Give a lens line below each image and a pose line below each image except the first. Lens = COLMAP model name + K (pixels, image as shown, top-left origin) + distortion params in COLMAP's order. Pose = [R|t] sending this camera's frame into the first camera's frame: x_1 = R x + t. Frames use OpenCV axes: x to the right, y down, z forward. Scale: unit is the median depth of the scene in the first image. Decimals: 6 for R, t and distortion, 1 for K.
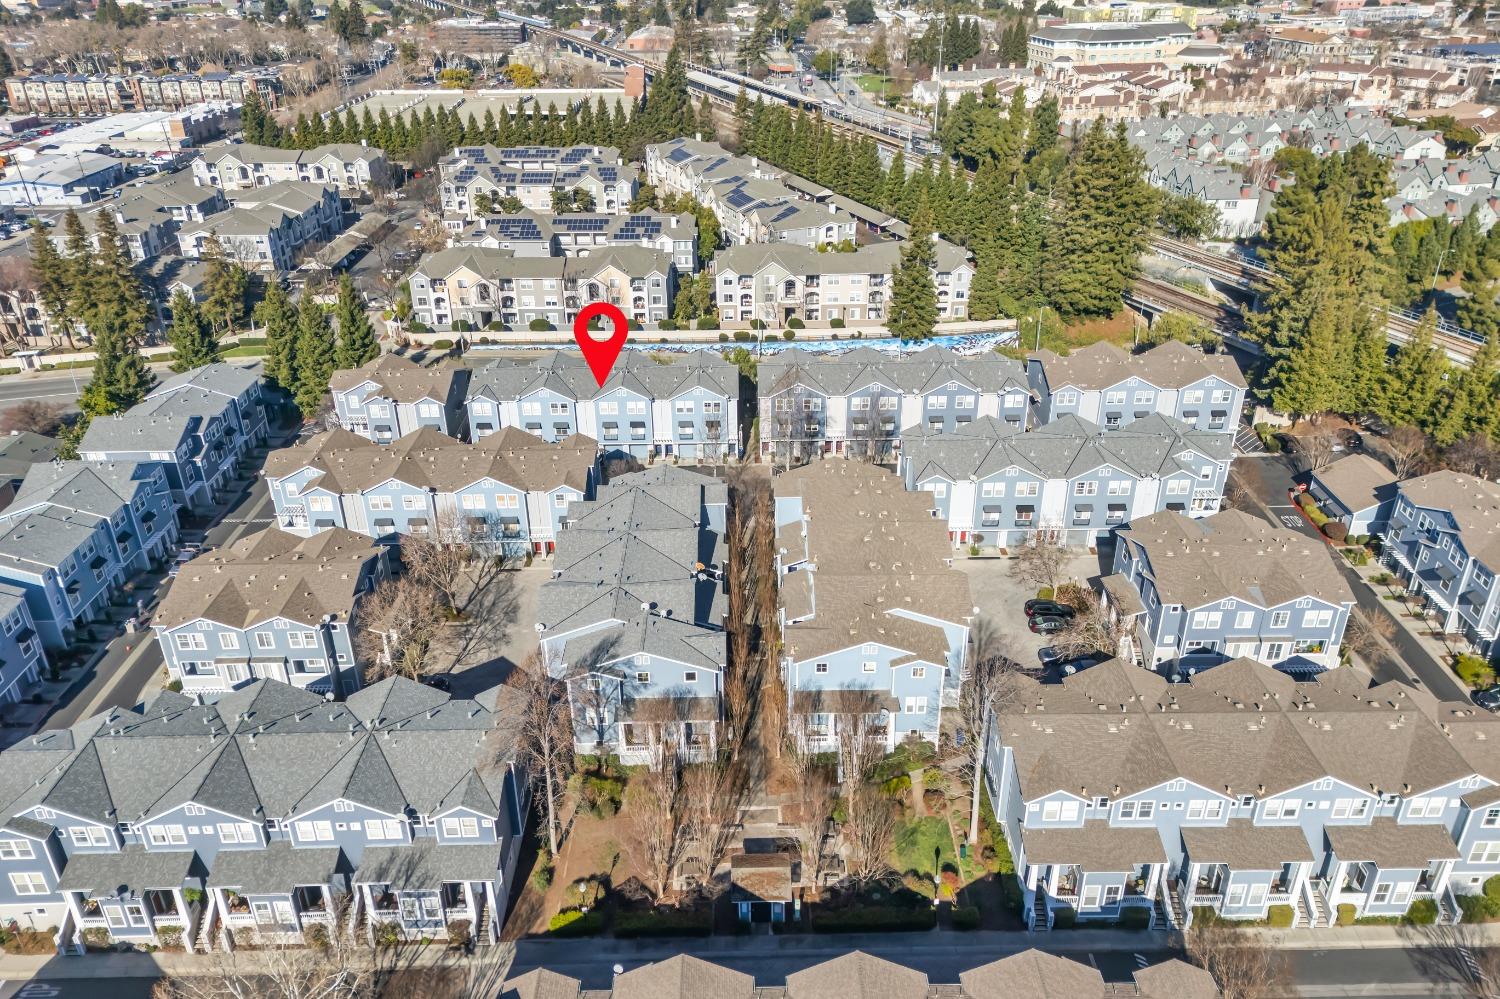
lens RADIAL K [[1101.0, 0, 759.1], [0, 1101.0, 505.1], [0, 0, 1]] dist [0.056089, -0.061853]
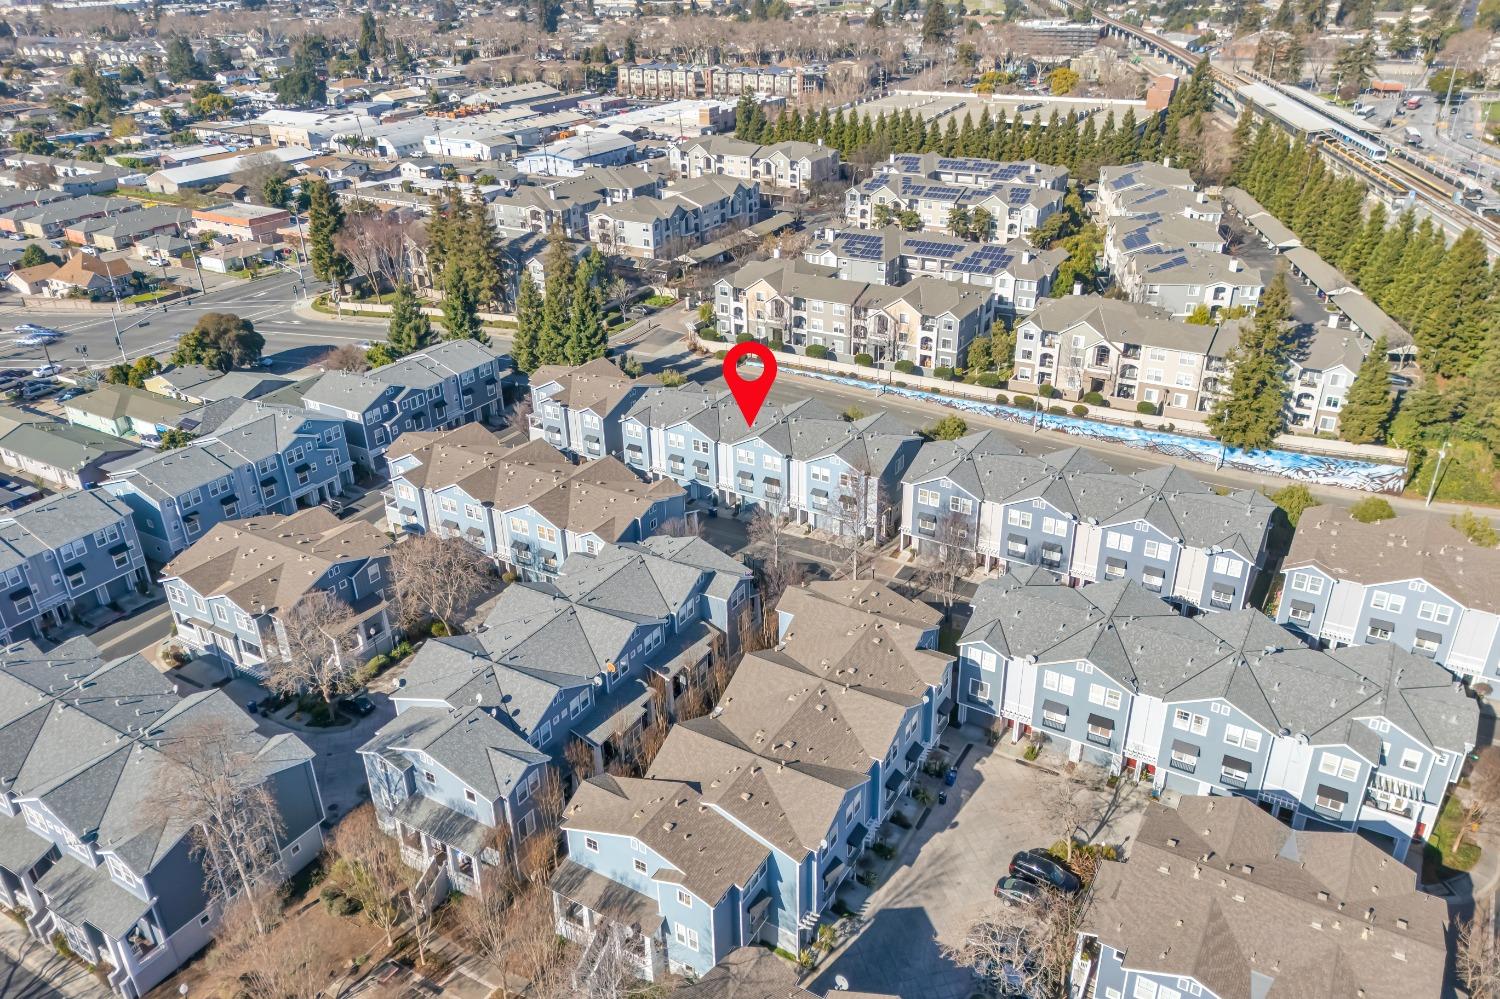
lens RADIAL K [[1101.0, 0, 753.3], [0, 1101.0, 502.3], [0, 0, 1]] dist [0.056089, -0.061853]
pose [[0.847032, 0.231396, -0.478533, 0.228802], [-0.232150, 0.970915, 0.058569, -0.078840], [0.478167, 0.061481, 0.876114, 0.160295]]
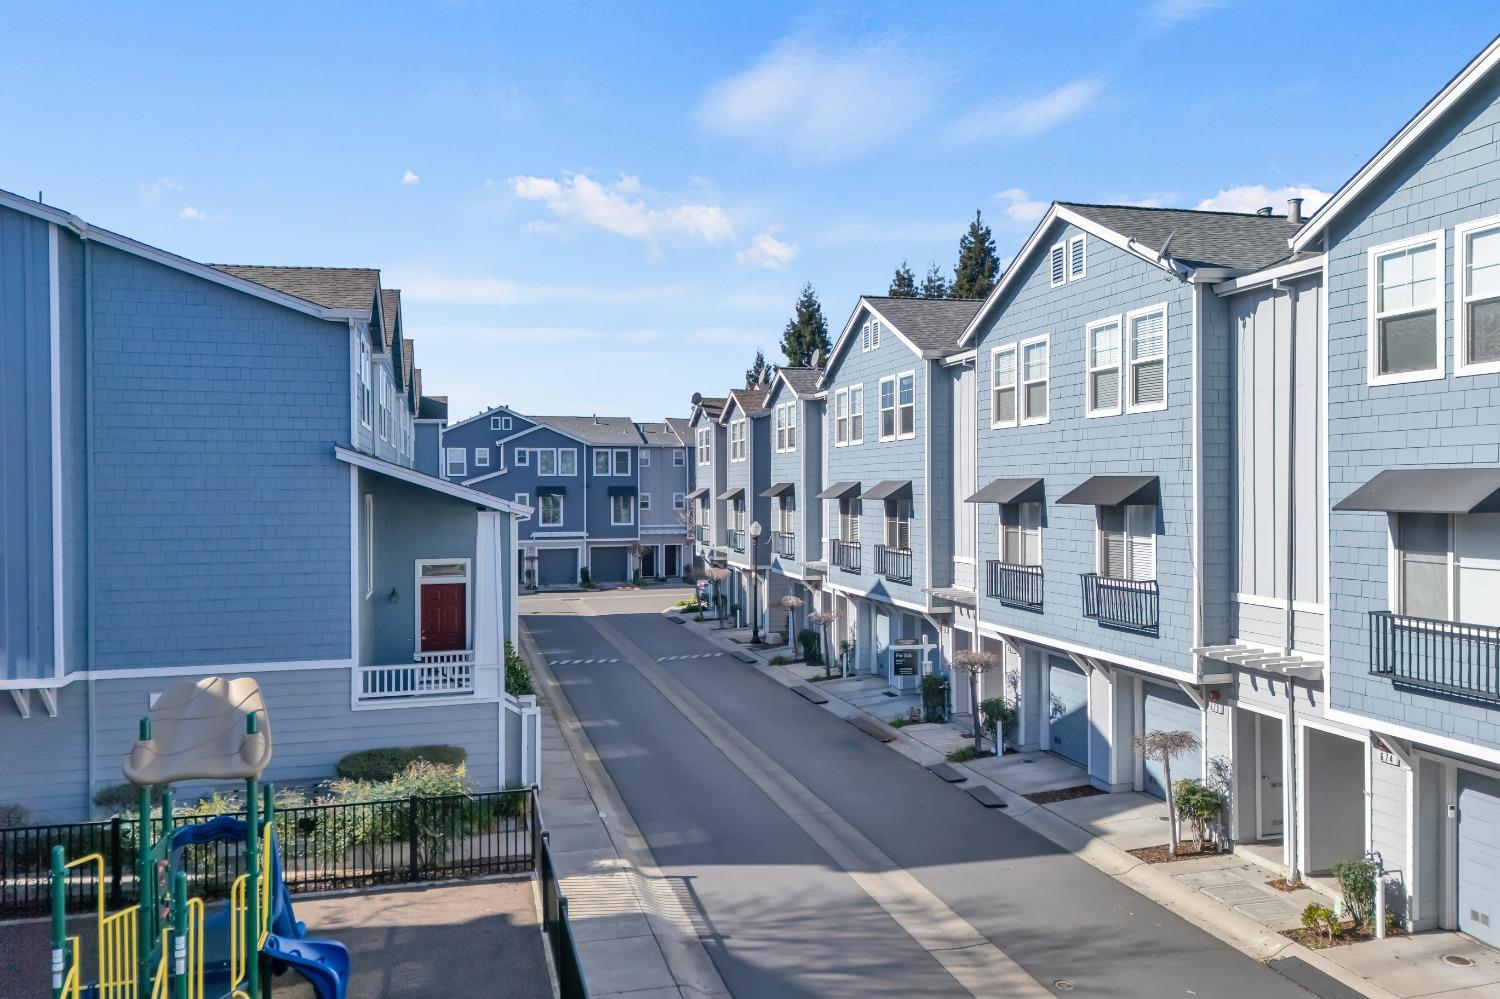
lens RADIAL K [[1101.0, 0, 758.5], [0, 1101.0, 491.6], [0, 0, 1]] dist [0.056089, -0.061853]
pose [[0.251097, 0.007637, -0.967932, 0.002804], [-0.451138, 0.885644, -0.110045, -0.030448], [0.856402, 0.464302, 0.225828, 0.697593]]
